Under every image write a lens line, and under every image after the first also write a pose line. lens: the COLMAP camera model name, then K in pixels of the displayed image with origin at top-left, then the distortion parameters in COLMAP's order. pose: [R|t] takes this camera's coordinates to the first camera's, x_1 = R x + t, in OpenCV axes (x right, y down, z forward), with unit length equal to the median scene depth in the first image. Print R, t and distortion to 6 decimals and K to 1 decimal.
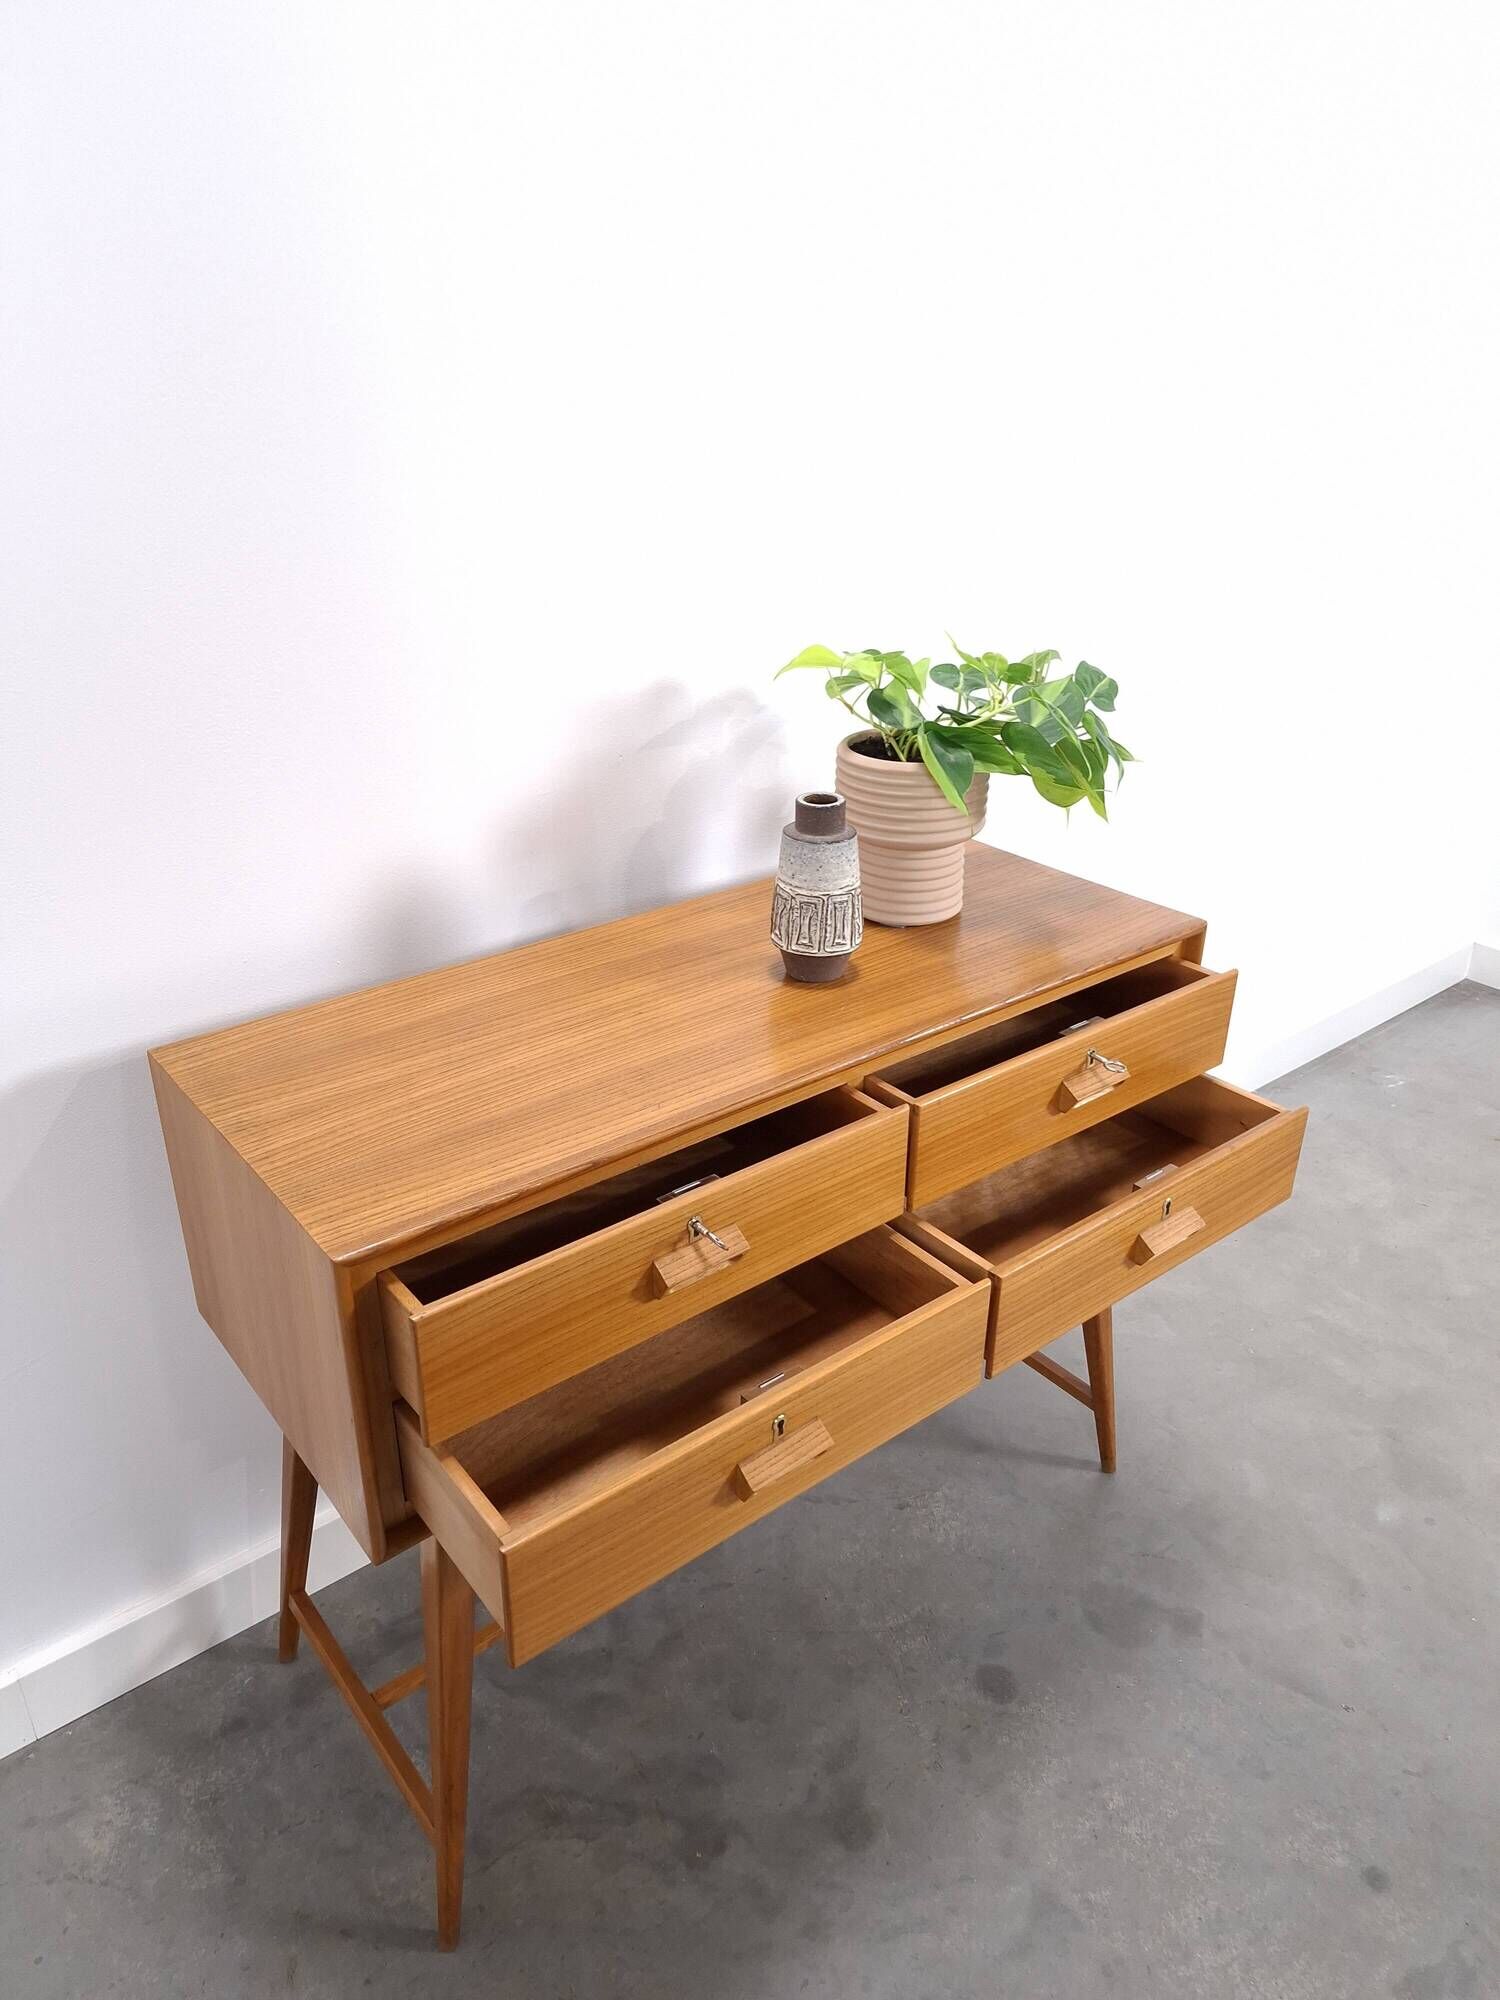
lens RADIAL K [[1415.6, 0, 739.2], [0, 1415.6, 996.6], [0, 0, 1]] dist [0.036559, -0.030713]
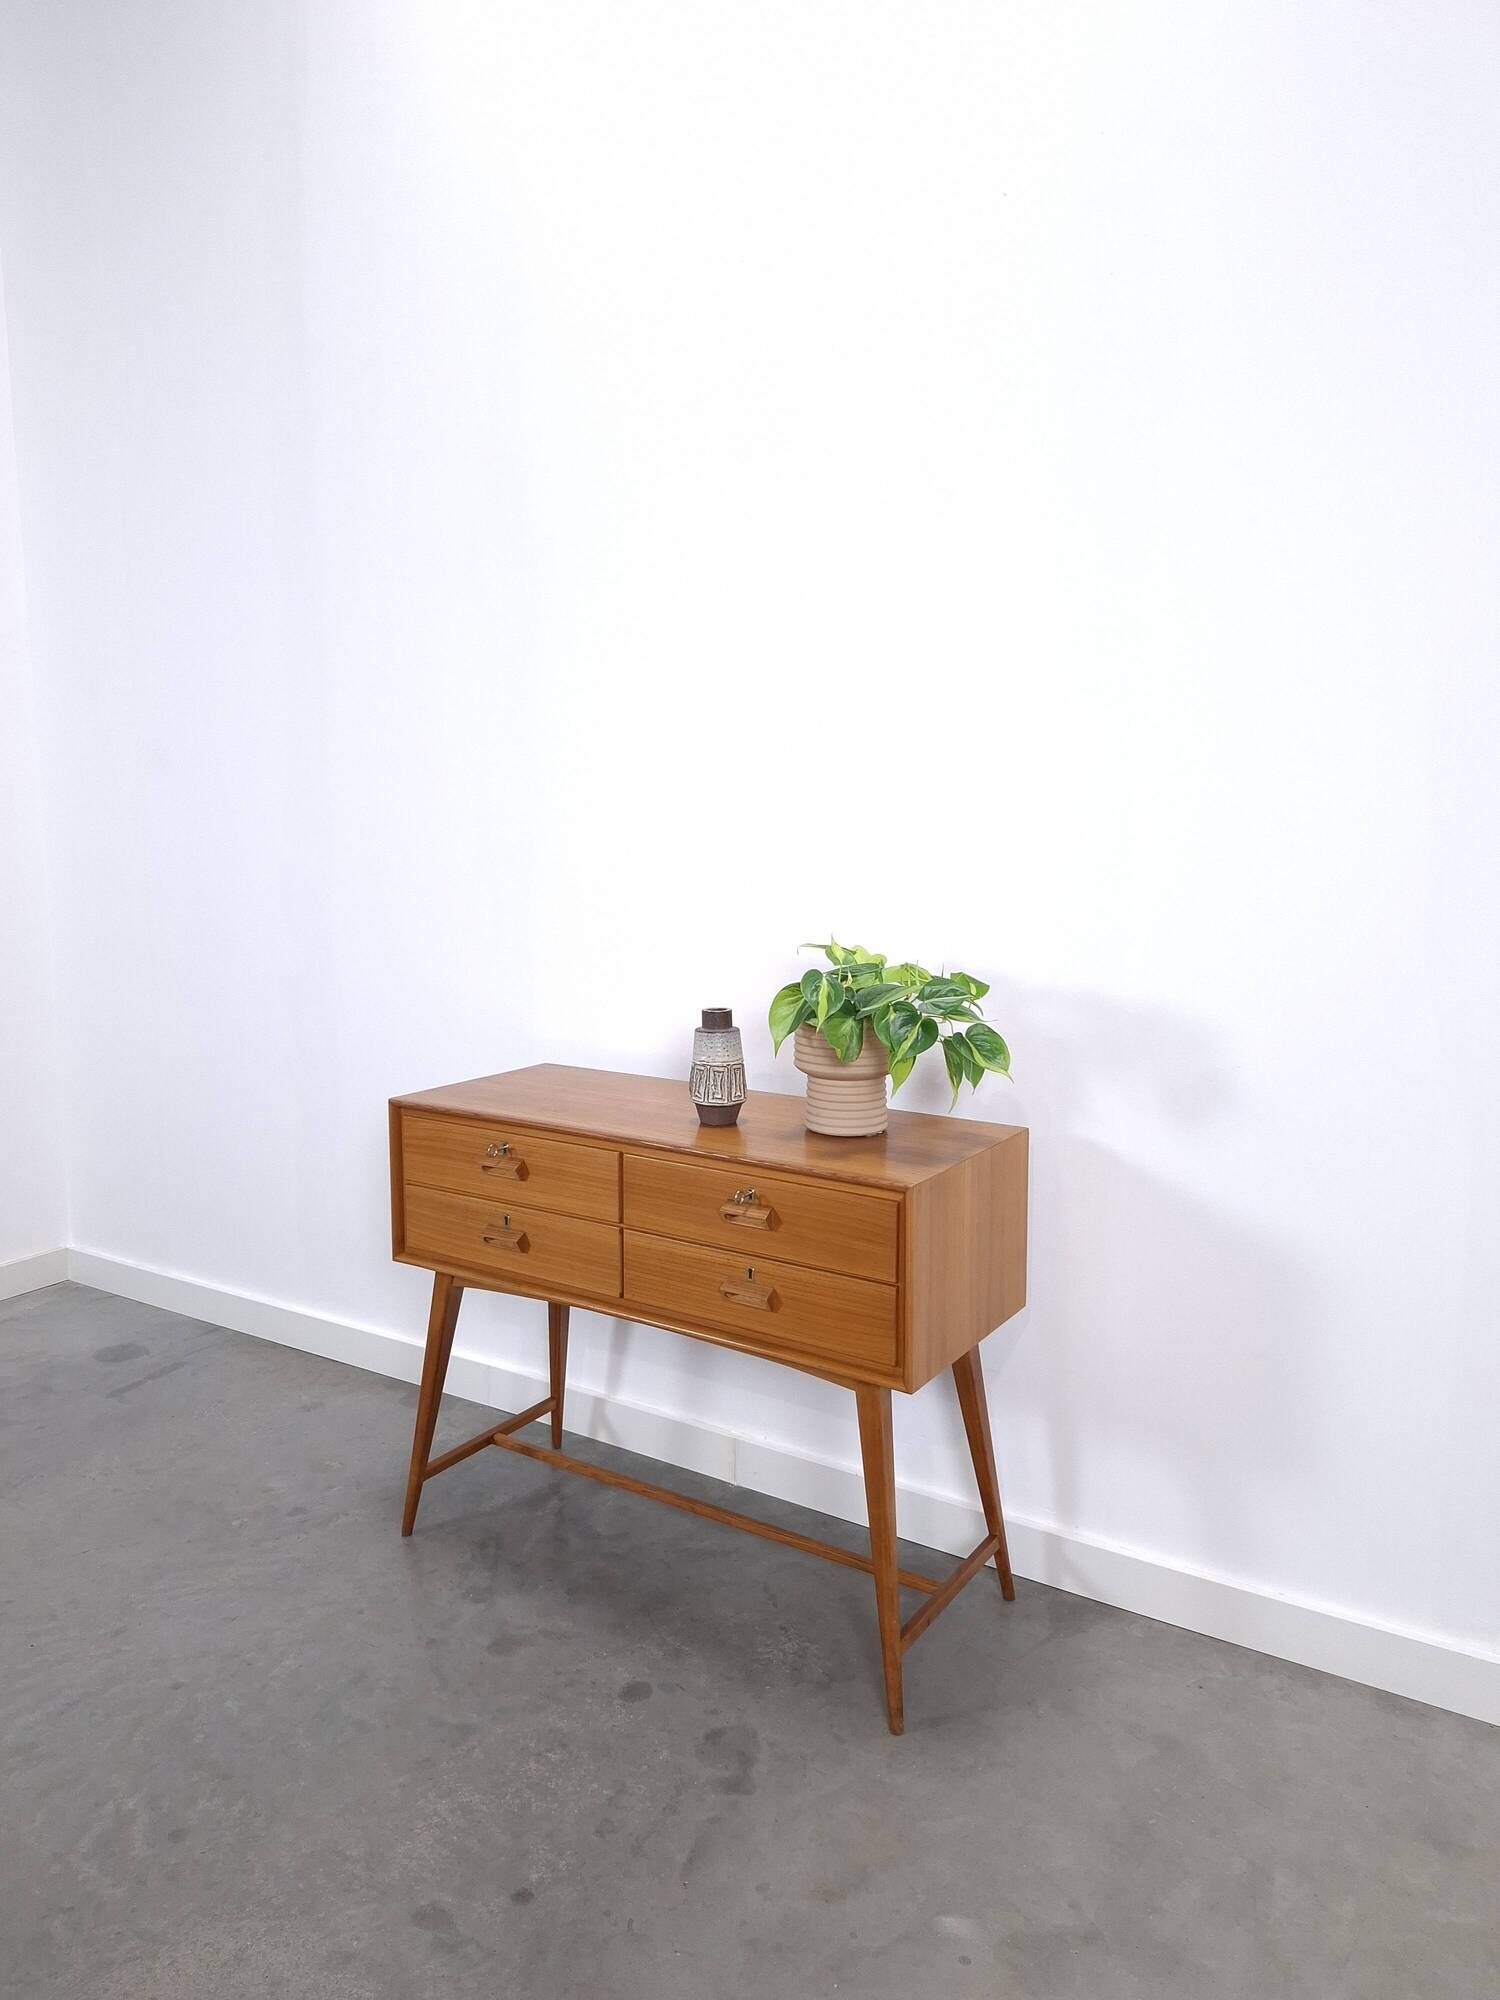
lens RADIAL K [[1415.6, 0, 752.9], [0, 1415.6, 944.7], [0, 0, 1]] dist [0.036559, -0.030713]
pose [[0.311281, 0.093733, -0.945684, 1.434053], [-0.407866, 0.911988, -0.043860, -0.133622], [0.858341, 0.399365, 0.322115, 0.412063]]
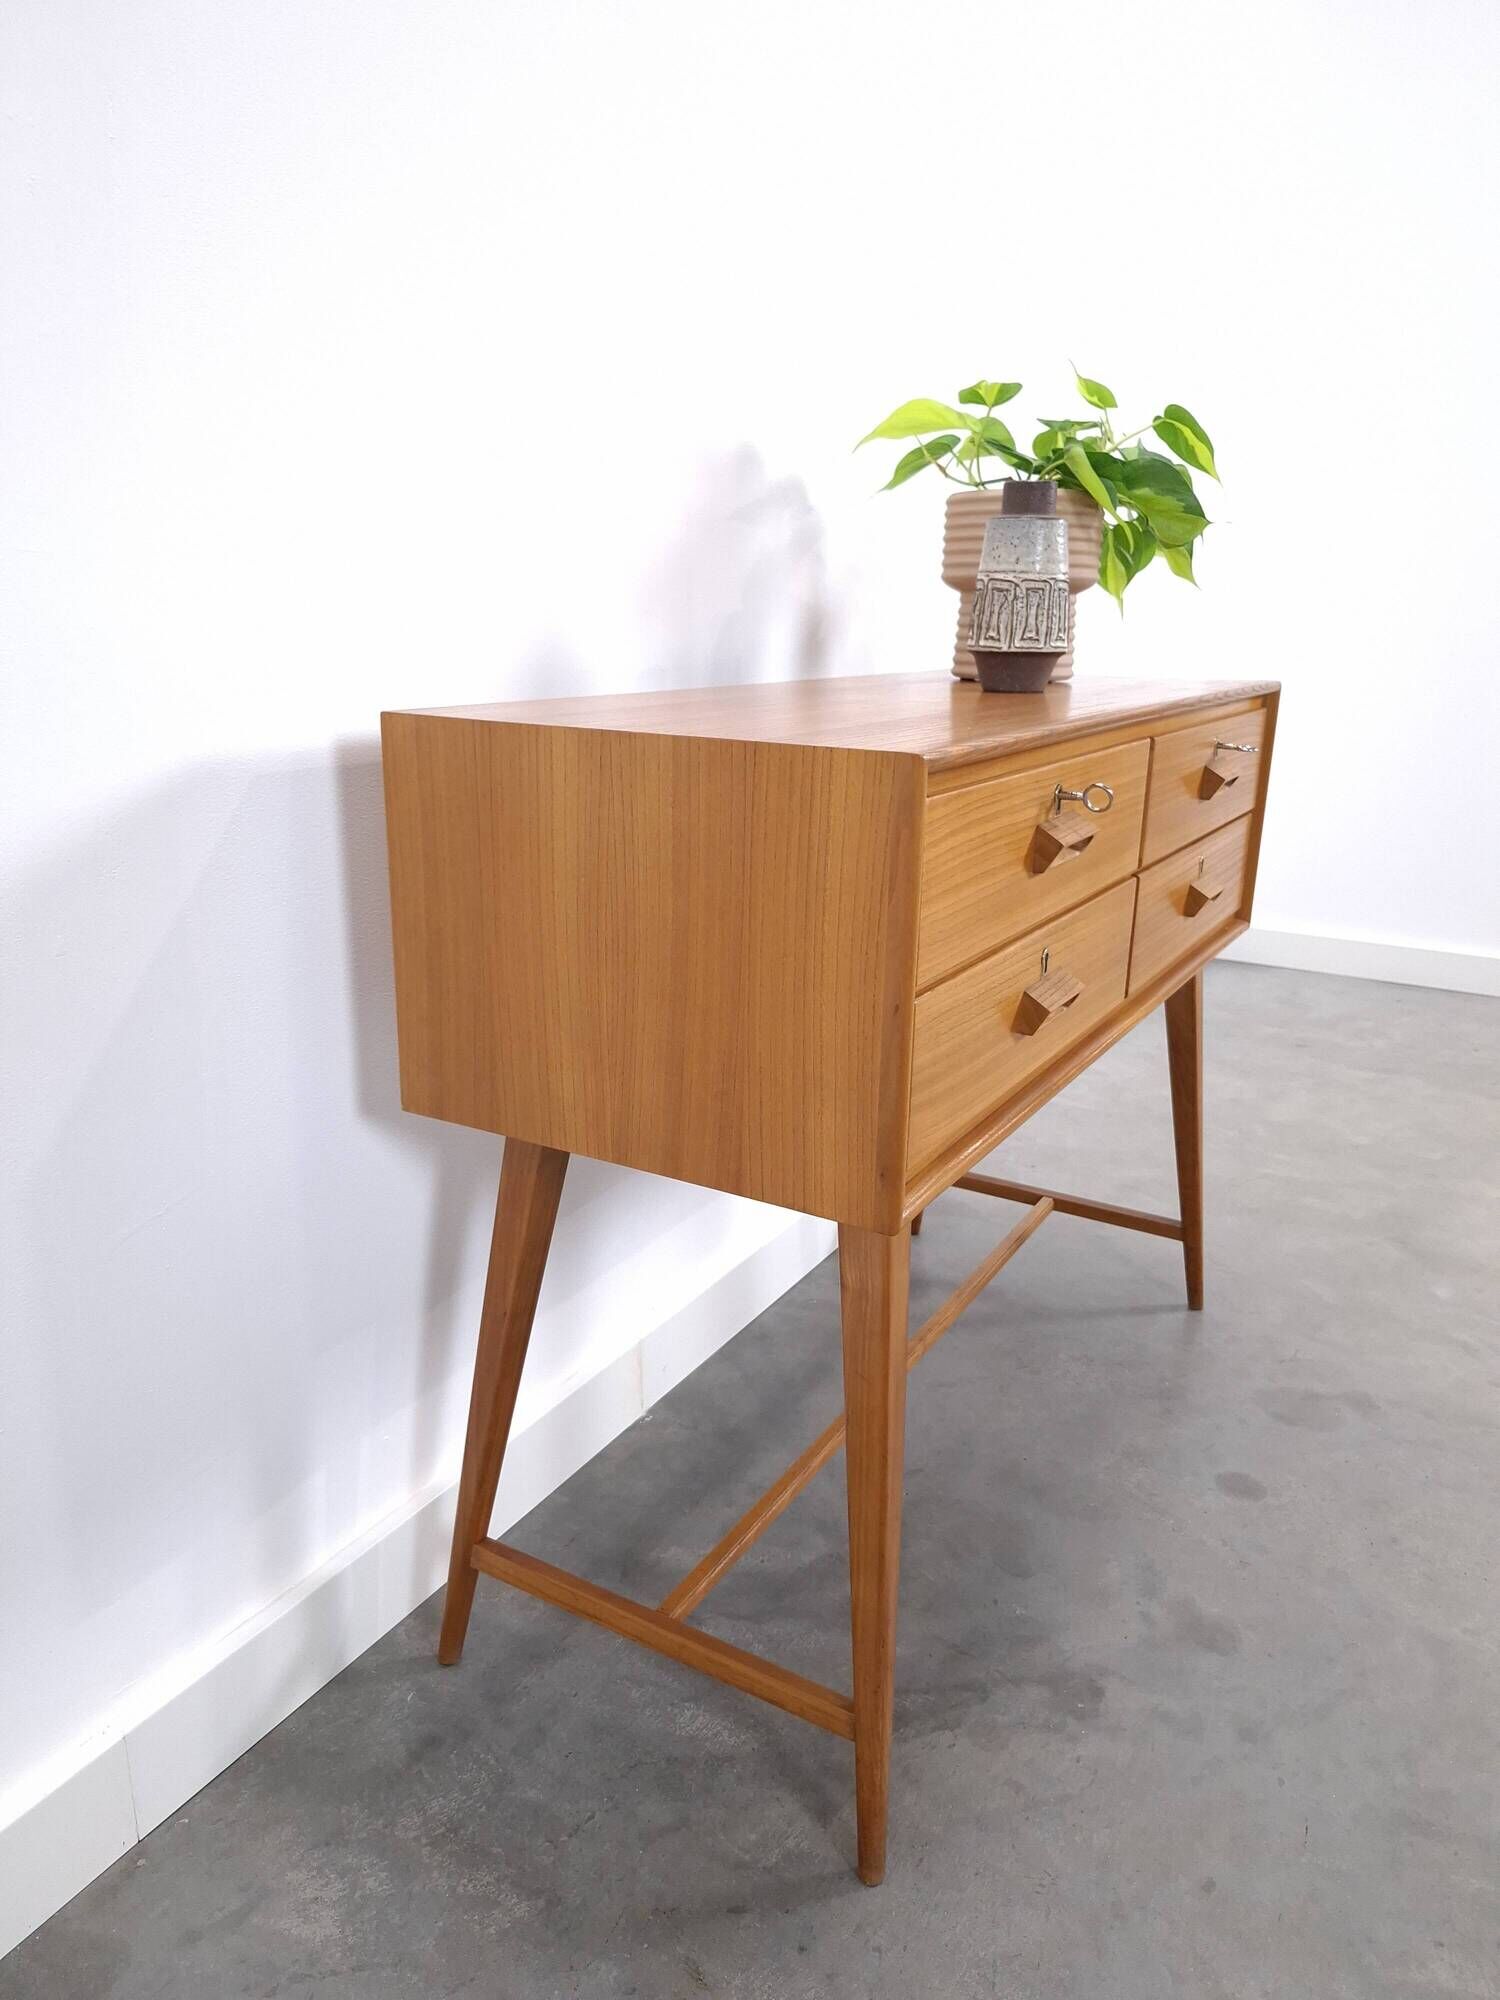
lens RADIAL K [[1415.6, 0, 757.2], [0, 1415.6, 1004.0], [0, 0, 1]] dist [0.036559, -0.030713]
pose [[0.928142, -0.086465, 0.362045, -0.425920], [0.143187, 0.980738, -0.132852, 0.264148], [-0.343584, 0.175145, 0.922645, 0.216579]]
